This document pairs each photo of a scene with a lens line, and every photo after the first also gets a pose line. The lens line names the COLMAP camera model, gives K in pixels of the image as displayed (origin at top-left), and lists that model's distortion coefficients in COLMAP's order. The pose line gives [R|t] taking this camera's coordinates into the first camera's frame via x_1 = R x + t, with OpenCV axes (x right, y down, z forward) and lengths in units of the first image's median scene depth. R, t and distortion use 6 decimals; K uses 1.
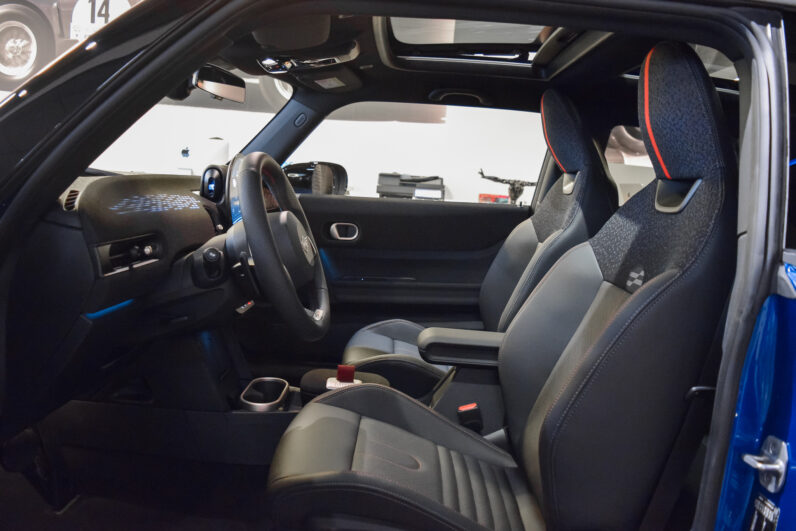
lens RADIAL K [[623.5, 0, 398.8], [0, 623.5, 264.8], [0, 0, 1]] dist [-0.085234, 0.014196]
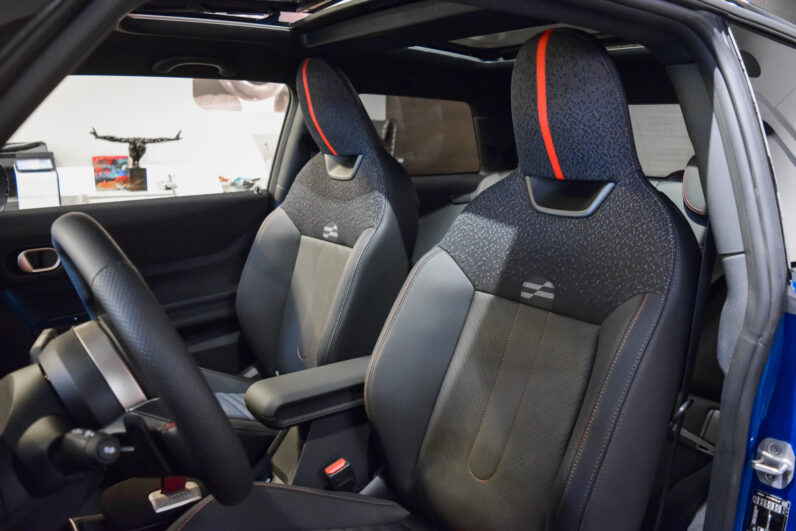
lens RADIAL K [[623.5, 0, 400.1], [0, 623.5, 264.7], [0, 0, 1]] dist [-0.085234, 0.014196]
pose [[0.787220, -0.187724, 0.587405, -0.202200], [0.129203, 0.981607, 0.140550, -0.109754], [-0.602985, -0.034749, 0.796995, 0.244540]]
